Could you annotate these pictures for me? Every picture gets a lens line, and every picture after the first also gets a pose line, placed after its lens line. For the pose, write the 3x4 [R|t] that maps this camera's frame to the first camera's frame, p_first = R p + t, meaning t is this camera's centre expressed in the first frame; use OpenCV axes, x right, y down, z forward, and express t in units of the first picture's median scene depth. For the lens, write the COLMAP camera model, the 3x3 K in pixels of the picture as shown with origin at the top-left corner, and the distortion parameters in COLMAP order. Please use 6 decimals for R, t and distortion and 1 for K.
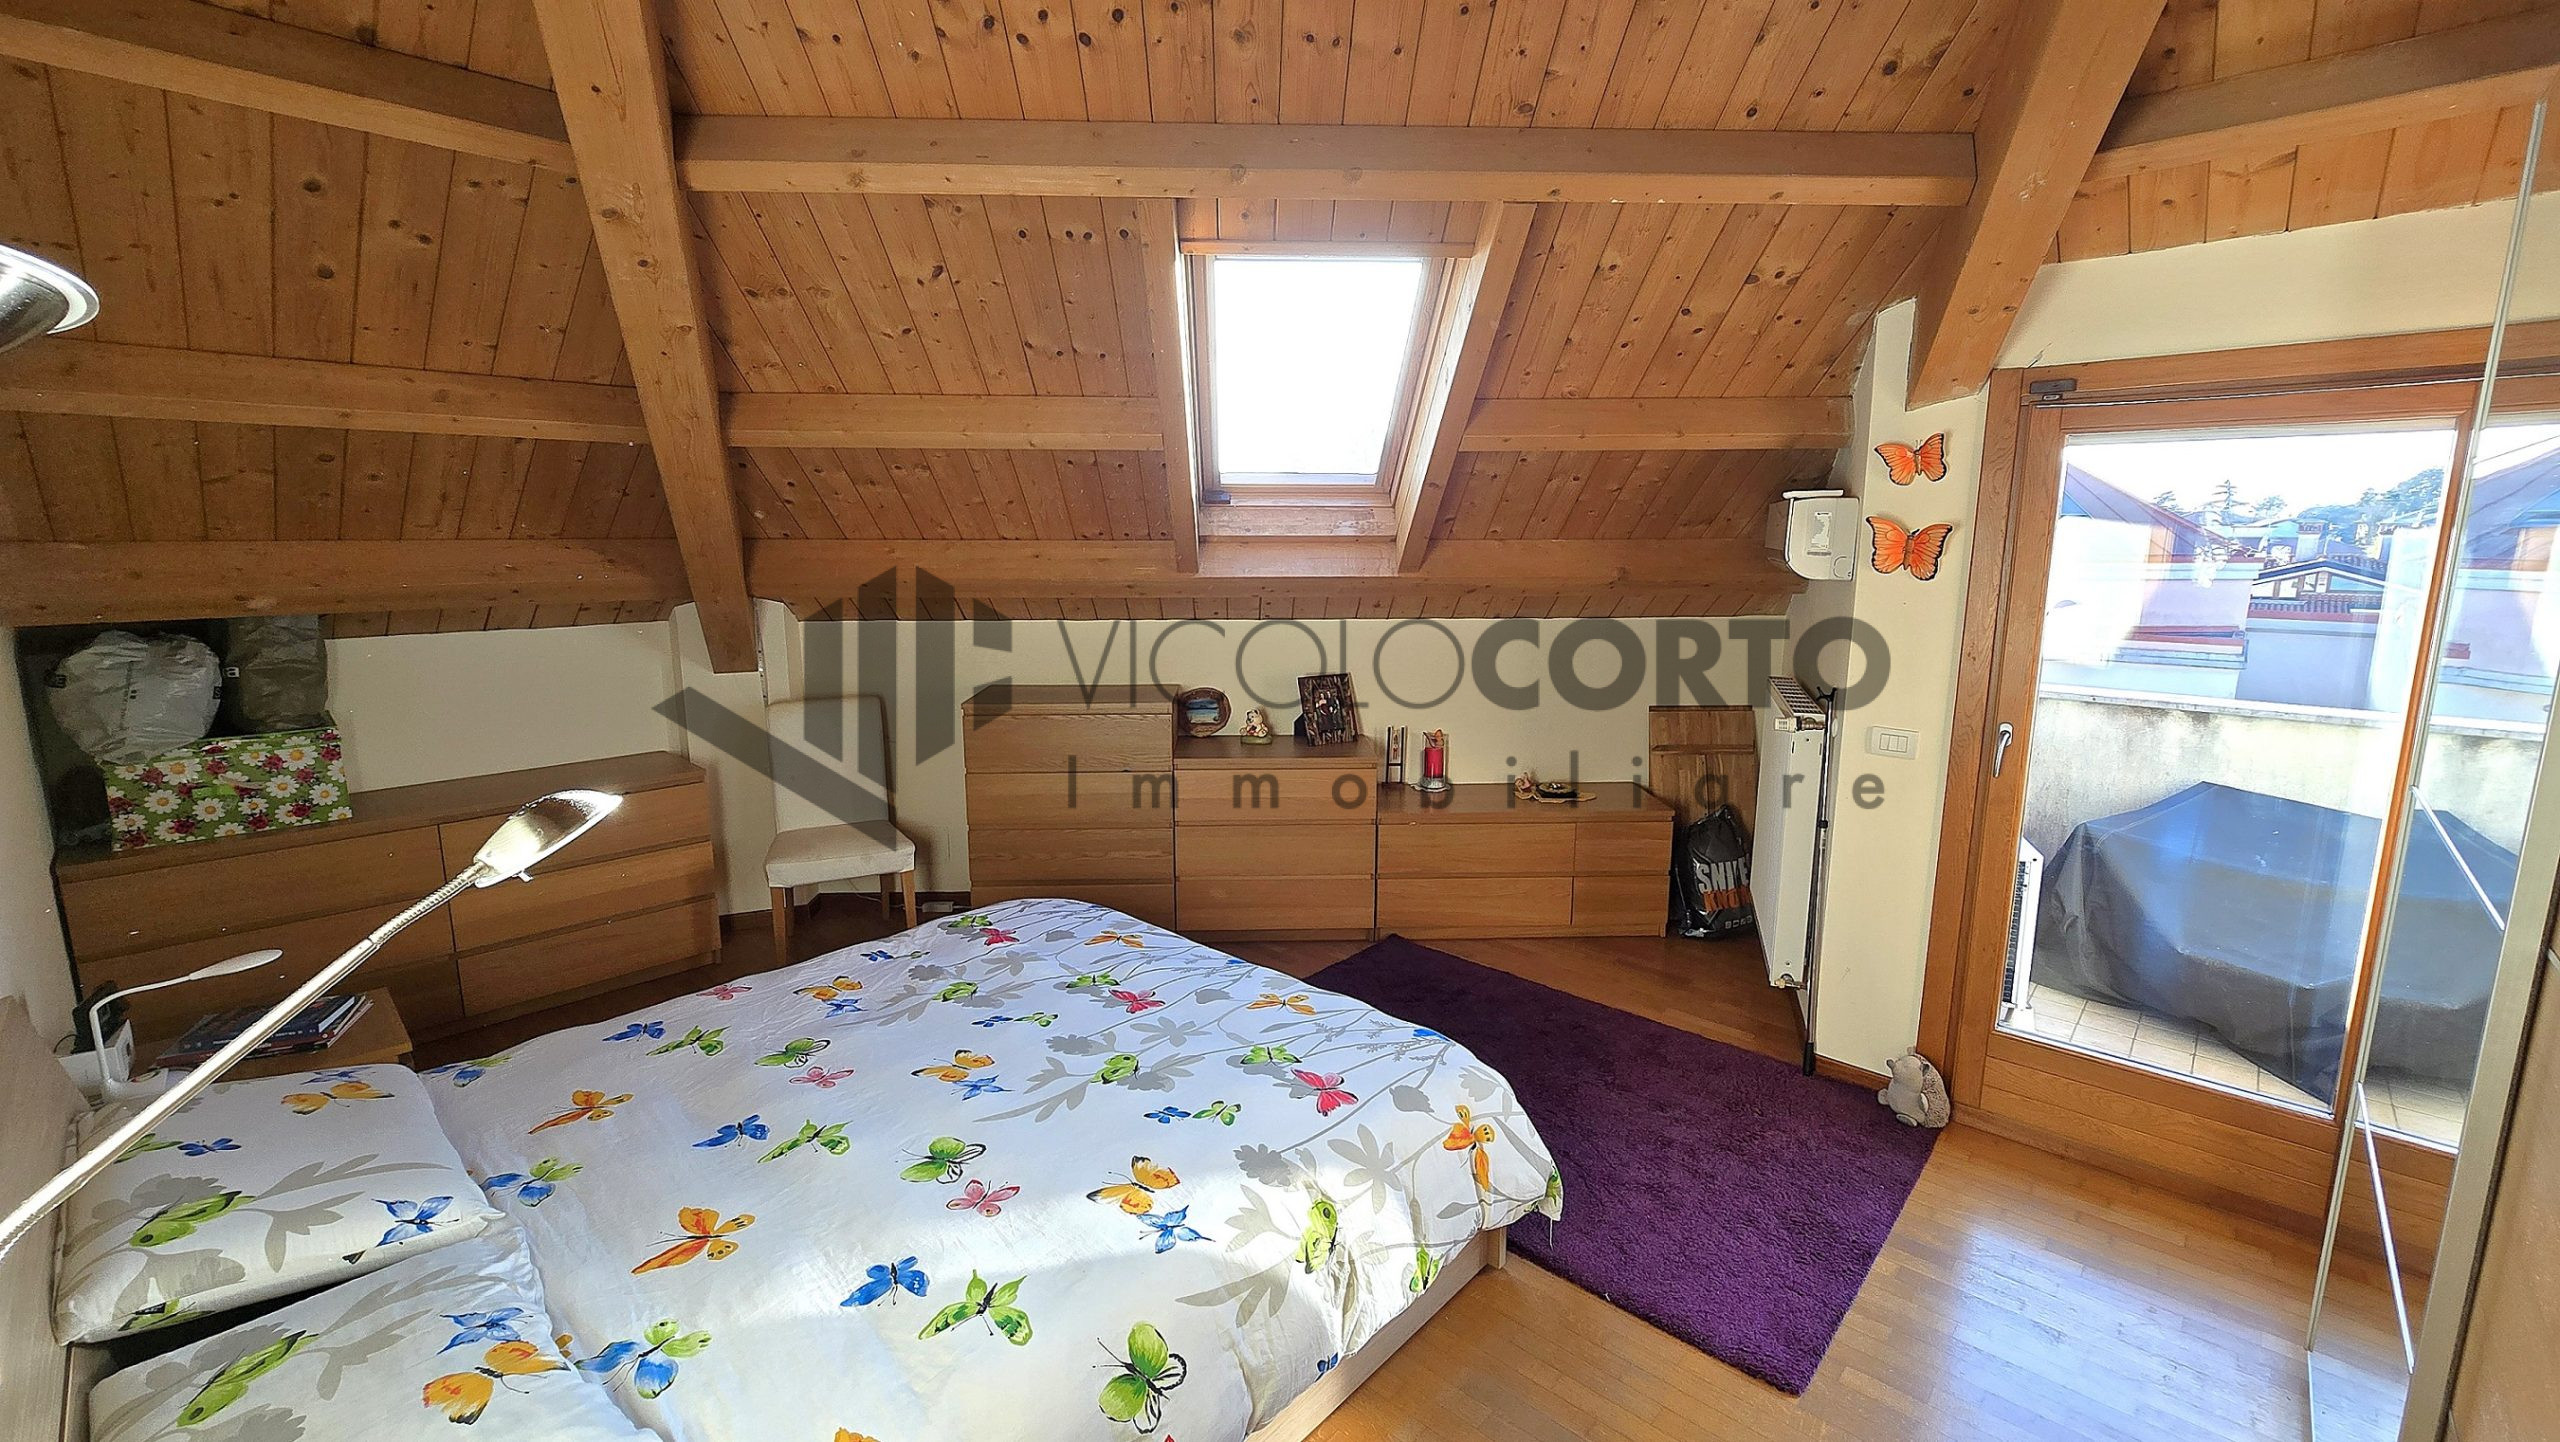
lens RADIAL K [[1047.6, 0, 1278.8], [0, 1047.6, 706.6], [0, 0, 1]] dist [-0.009706, 0.003566]
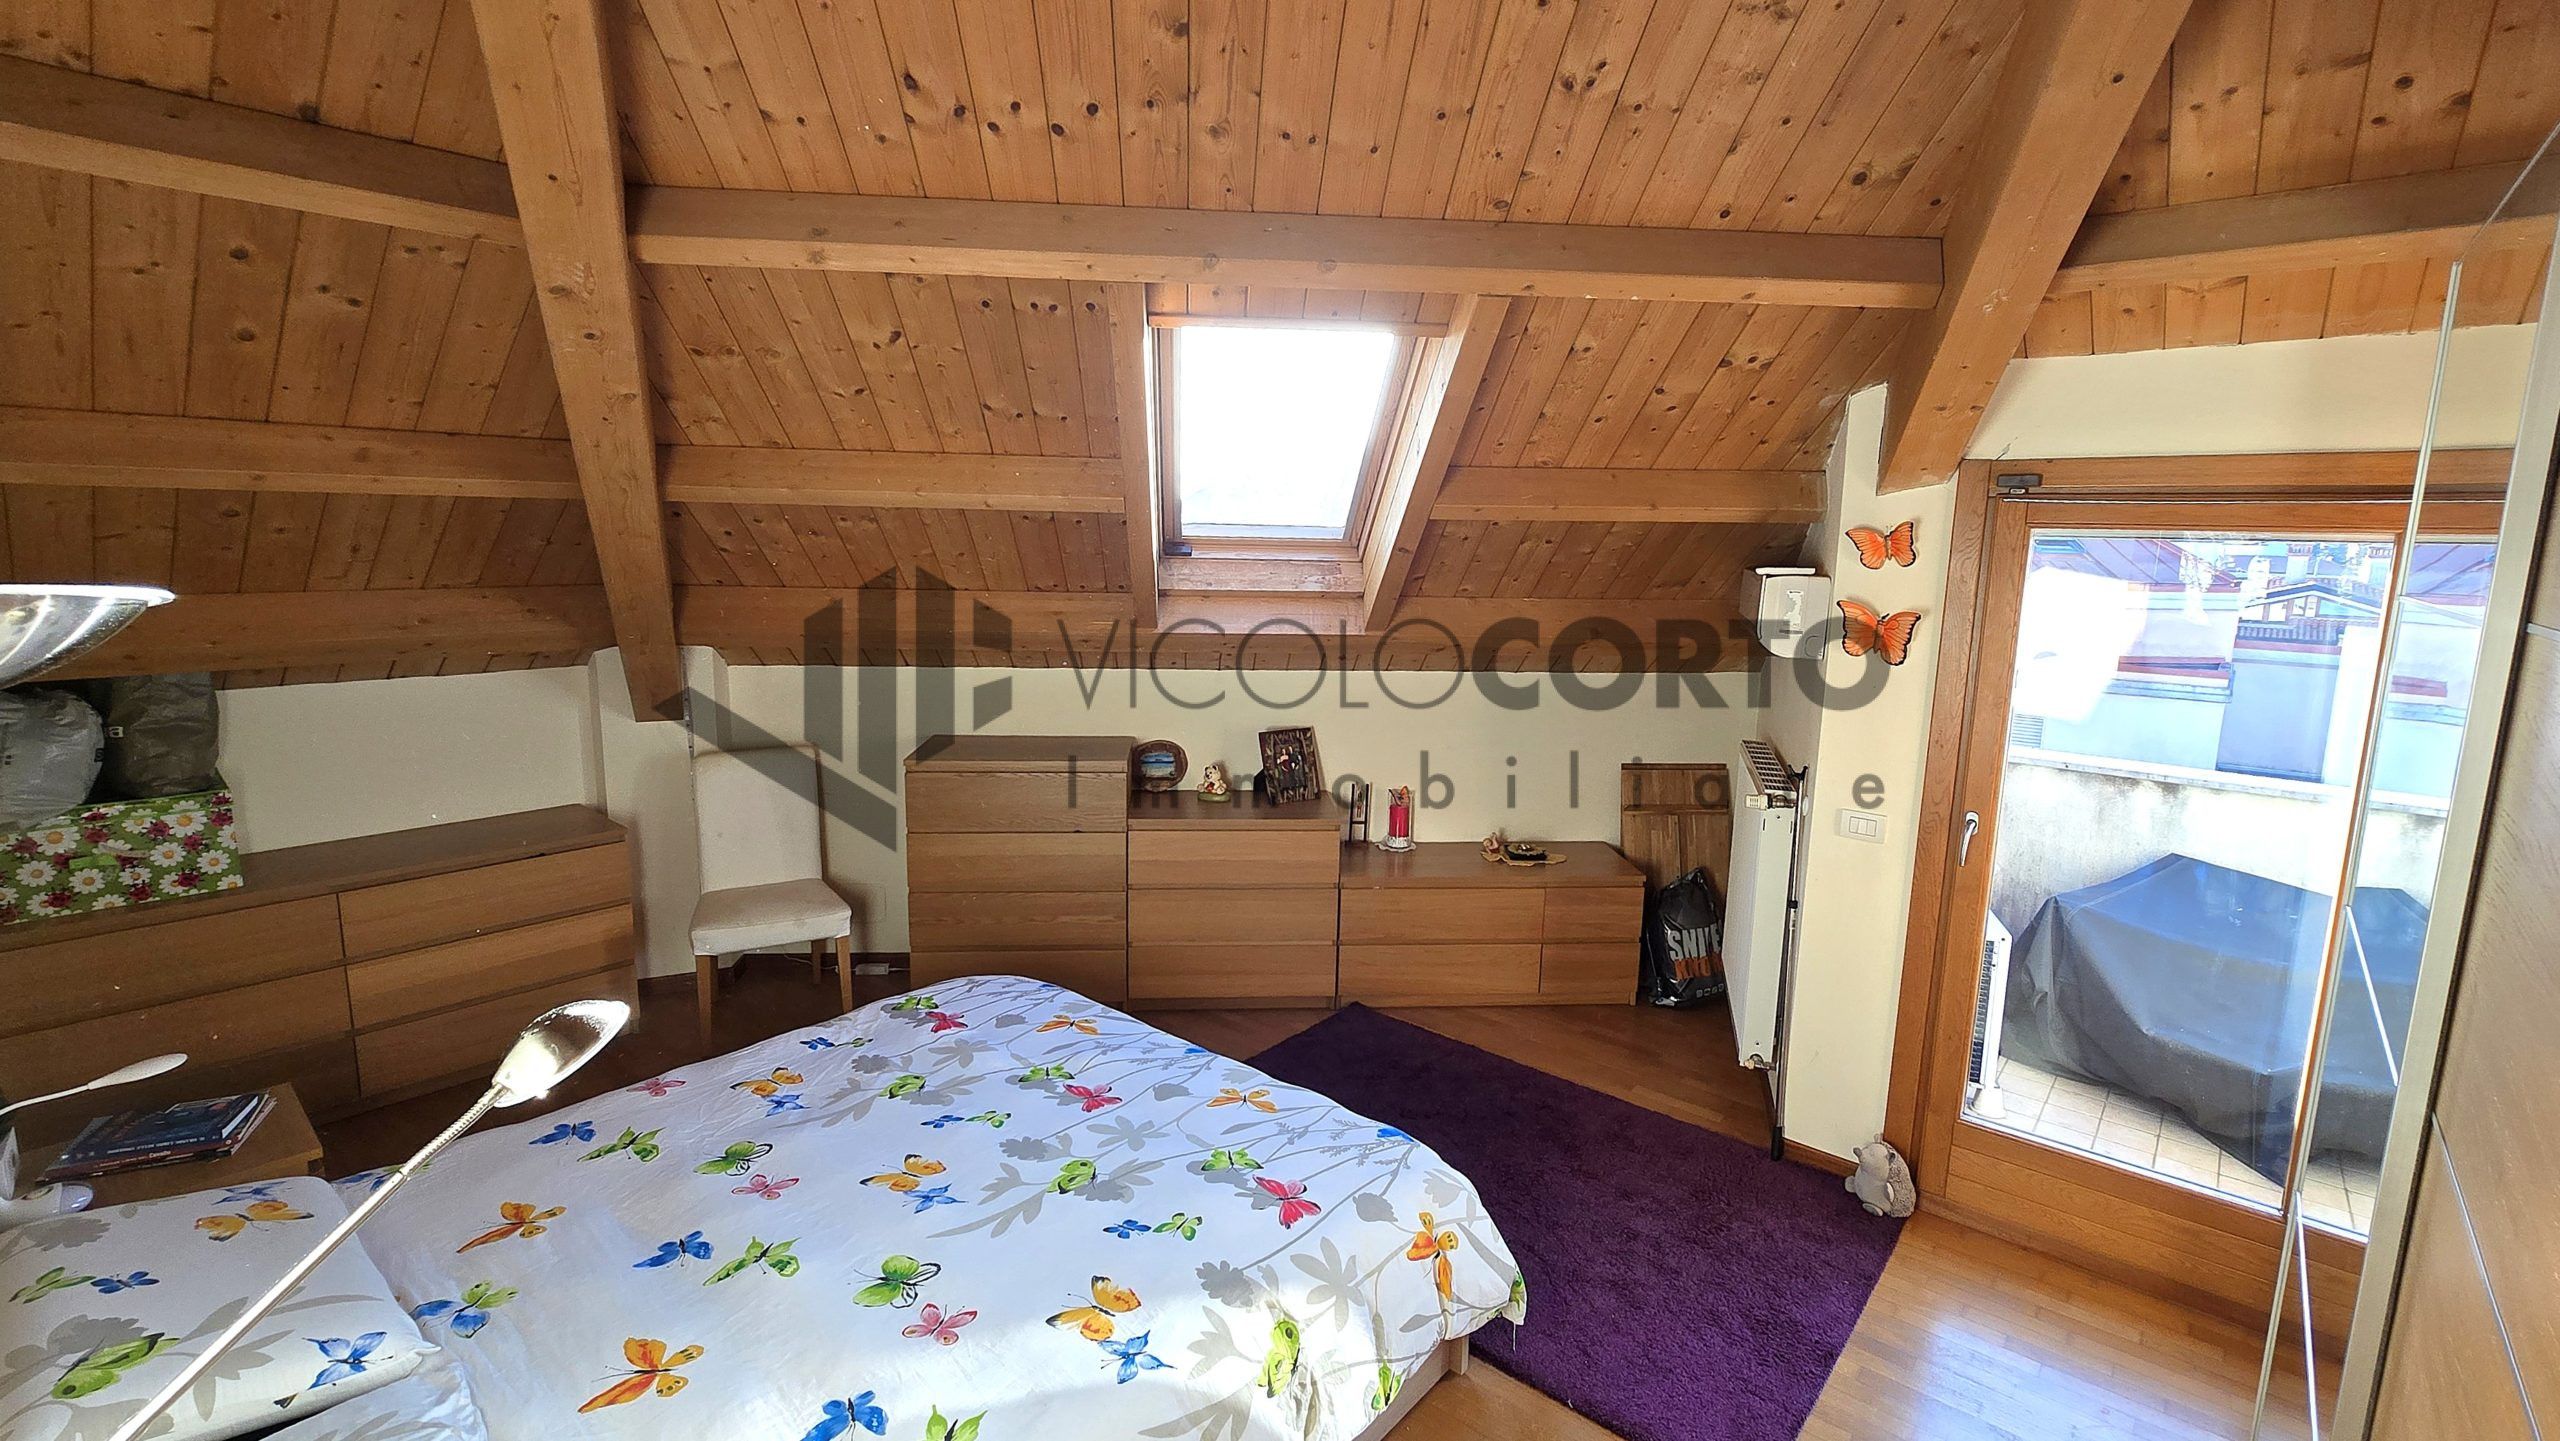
lens RADIAL K [[1126.5, 0, 1277.5], [0, 1126.5, 706.6], [0, 0, 1]] dist [-0.008867, 0.003046]
pose [[0.999096, 0.013132, 0.040421, -0.011416], [-0.012740, 0.999869, -0.009956, -0.070156], [-0.040547, 0.009432, 0.999133, -0.048671]]
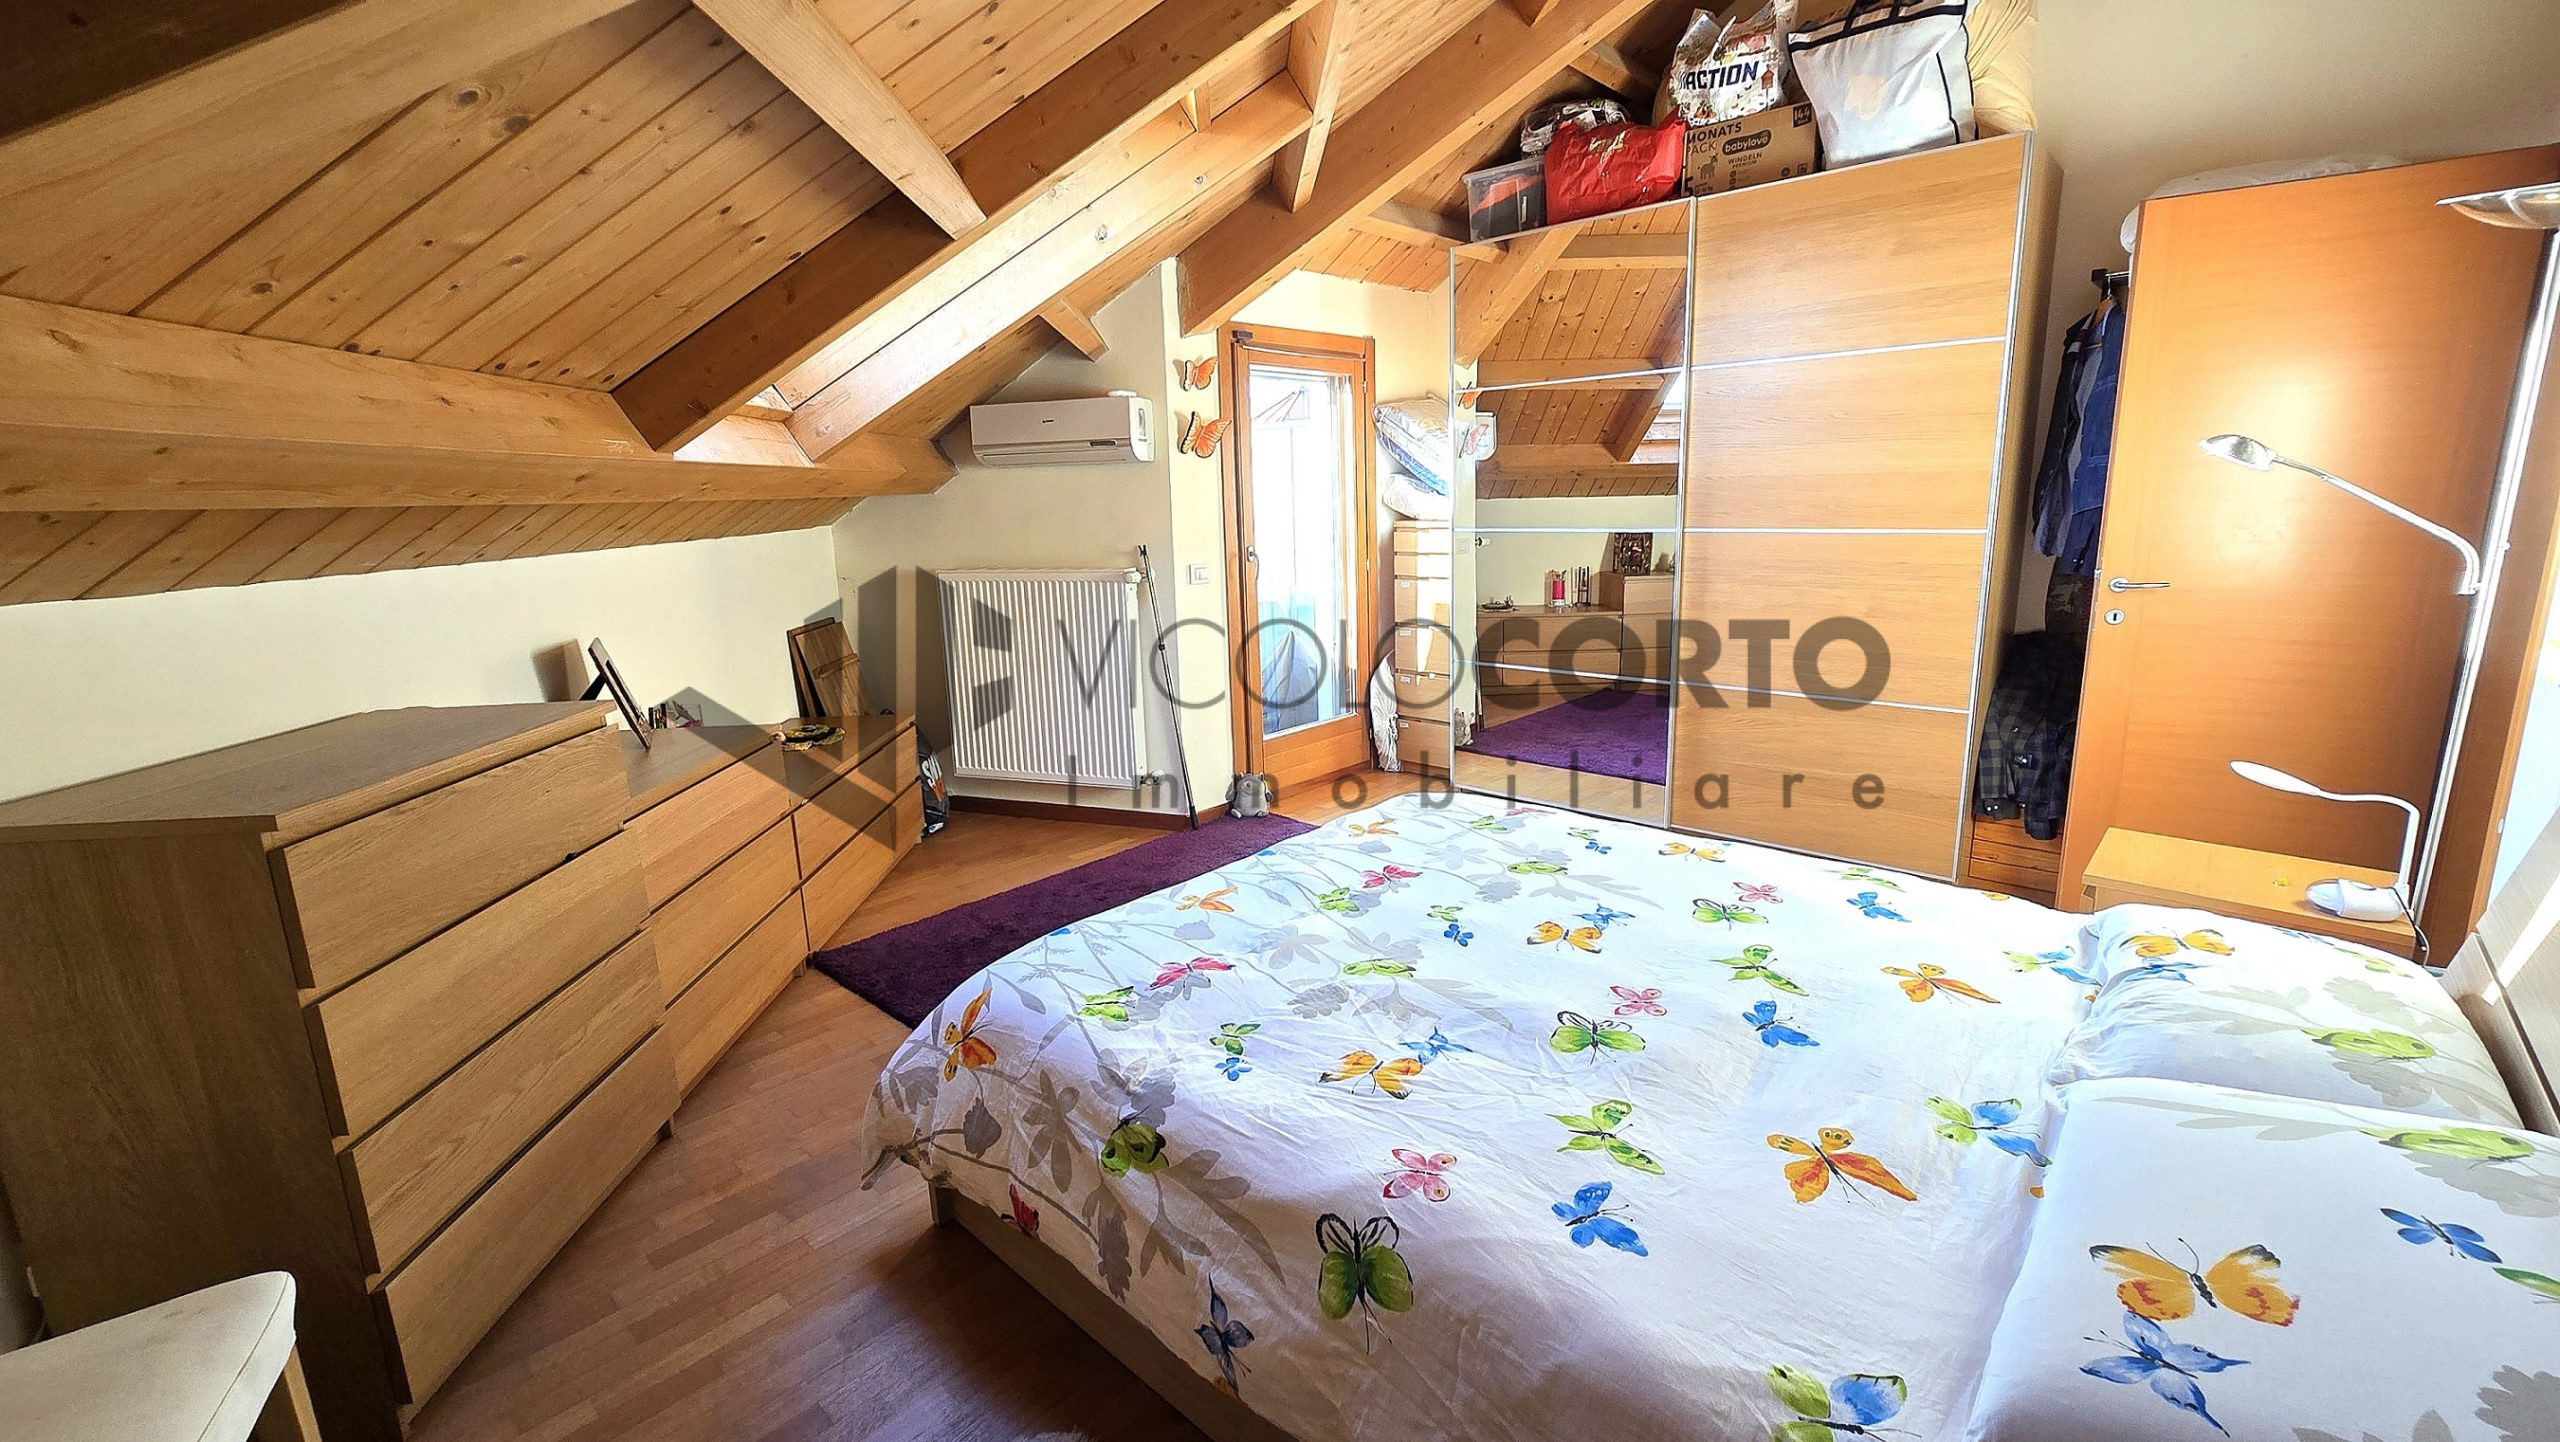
lens RADIAL K [[1047.6, 0, 1278.8], [0, 1047.6, 706.6], [0, 0, 1]] dist [-0.009706, 0.003566]
pose [[-0.001917, -0.203586, 0.979055, -0.989813], [0.195136, 0.960160, 0.200039, -0.066265], [-0.980774, 0.191432, 0.037886, 1.003748]]
